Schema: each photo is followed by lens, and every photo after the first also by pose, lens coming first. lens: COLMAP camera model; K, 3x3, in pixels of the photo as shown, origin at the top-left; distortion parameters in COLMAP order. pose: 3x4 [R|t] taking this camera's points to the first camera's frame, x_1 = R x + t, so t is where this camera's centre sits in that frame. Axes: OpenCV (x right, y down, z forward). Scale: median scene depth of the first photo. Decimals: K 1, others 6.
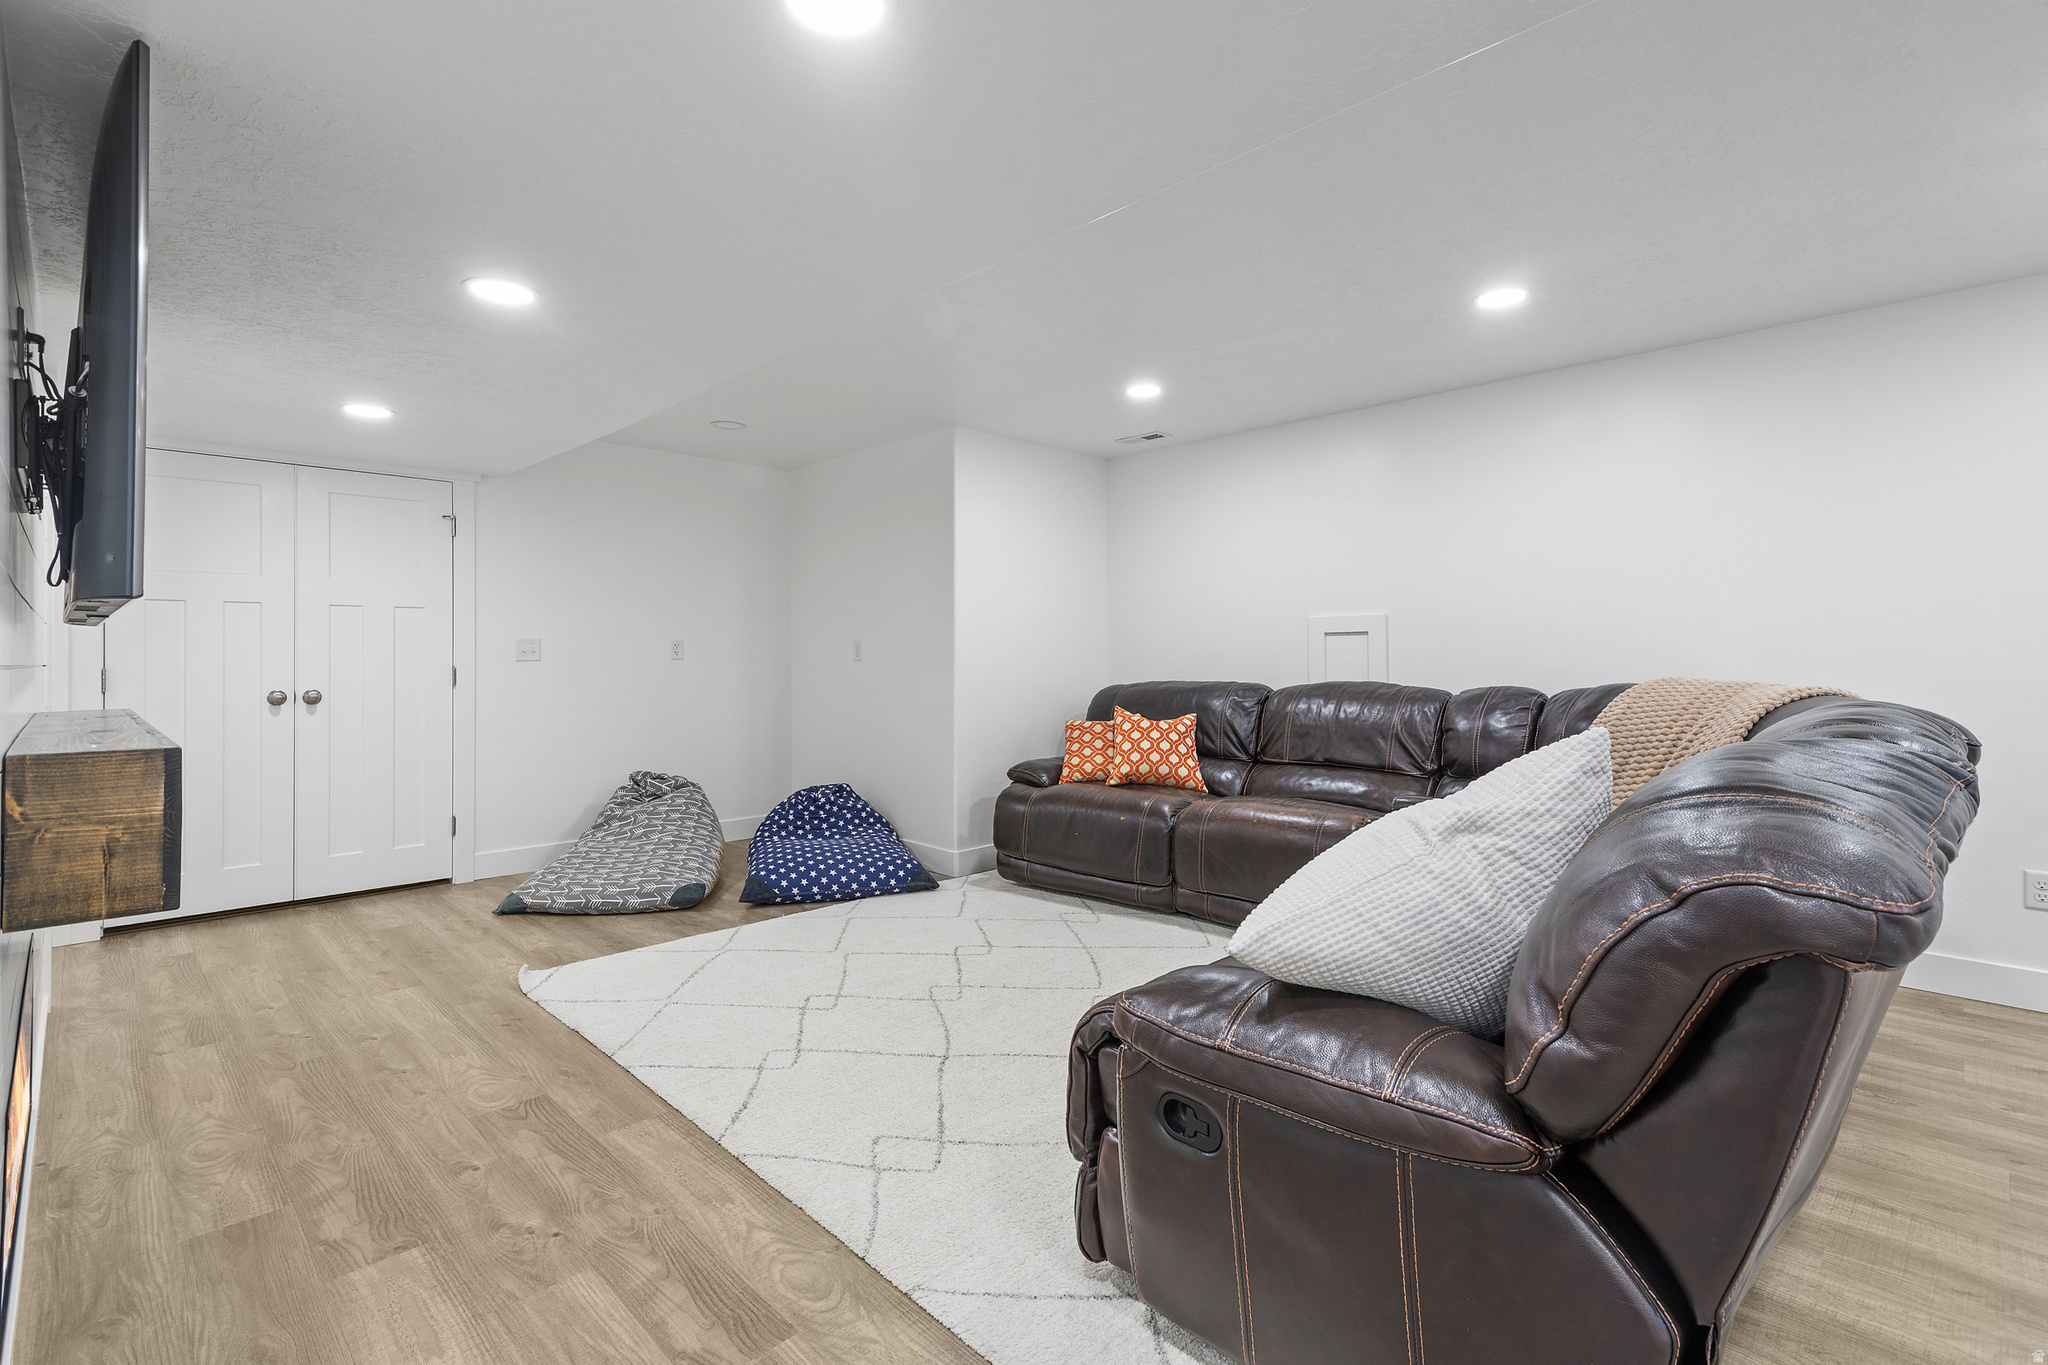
lens RADIAL K [[927.1, 0, 1034.9], [0, 927.1, 670.2], [0, 0, 1]] dist [0.015287, -0.000388]
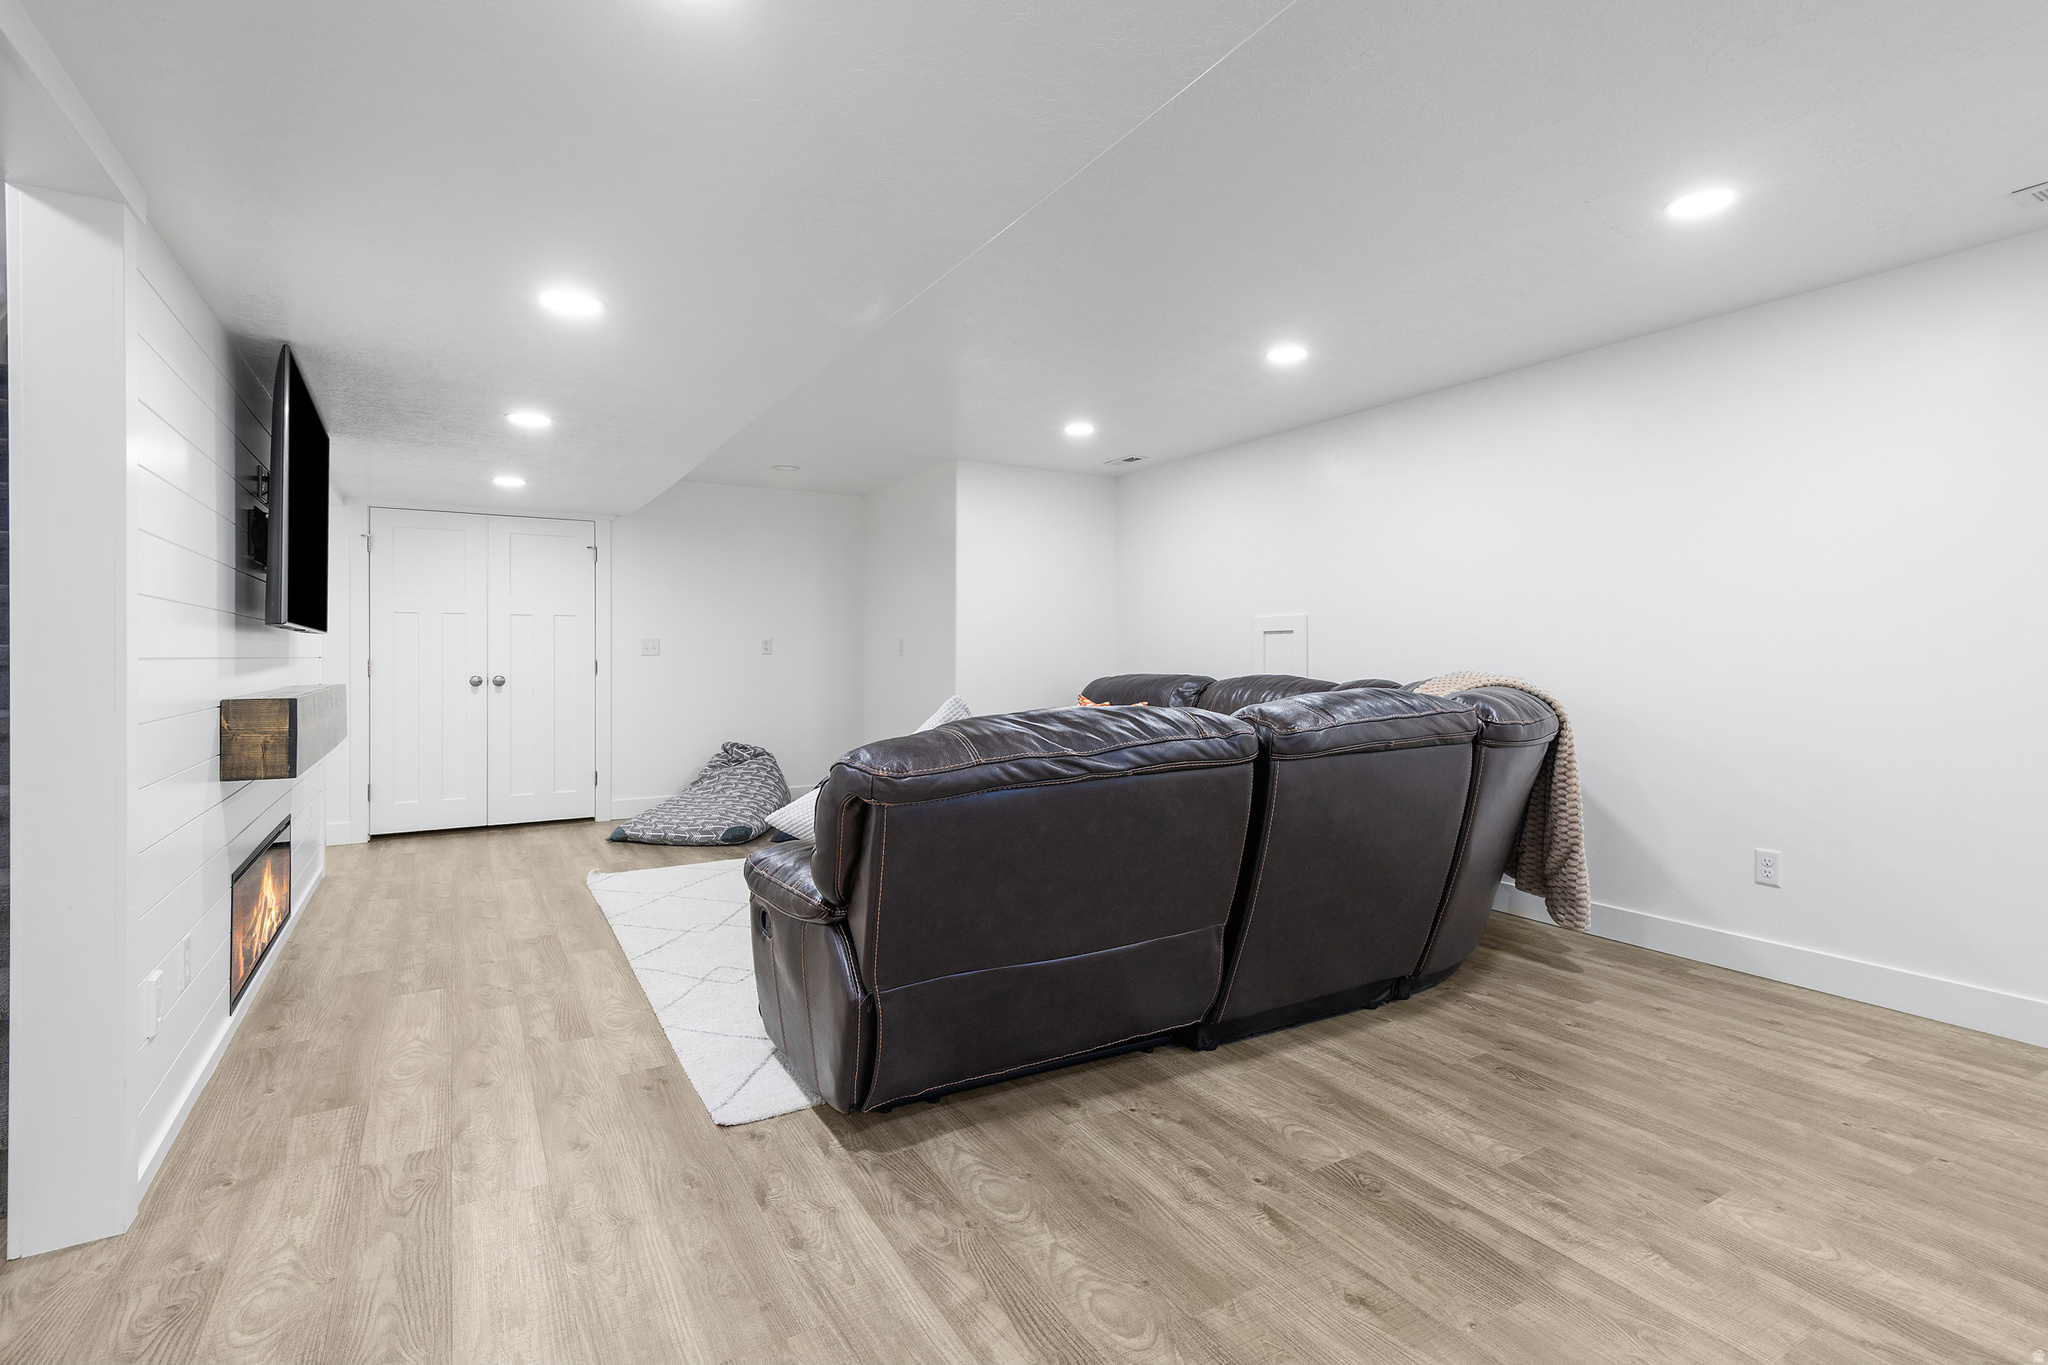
lens RADIAL K [[963.5, 0, 1052.3], [0, 963.5, 671.4], [0, 0, 1]] dist [0.023040, 0.000313]
pose [[0.971526, 0.005947, -0.236856, 0.388556], [-0.004347, 0.999964, 0.007275, 0.000525], [0.236891, -0.006038, 0.971517, -0.219290]]
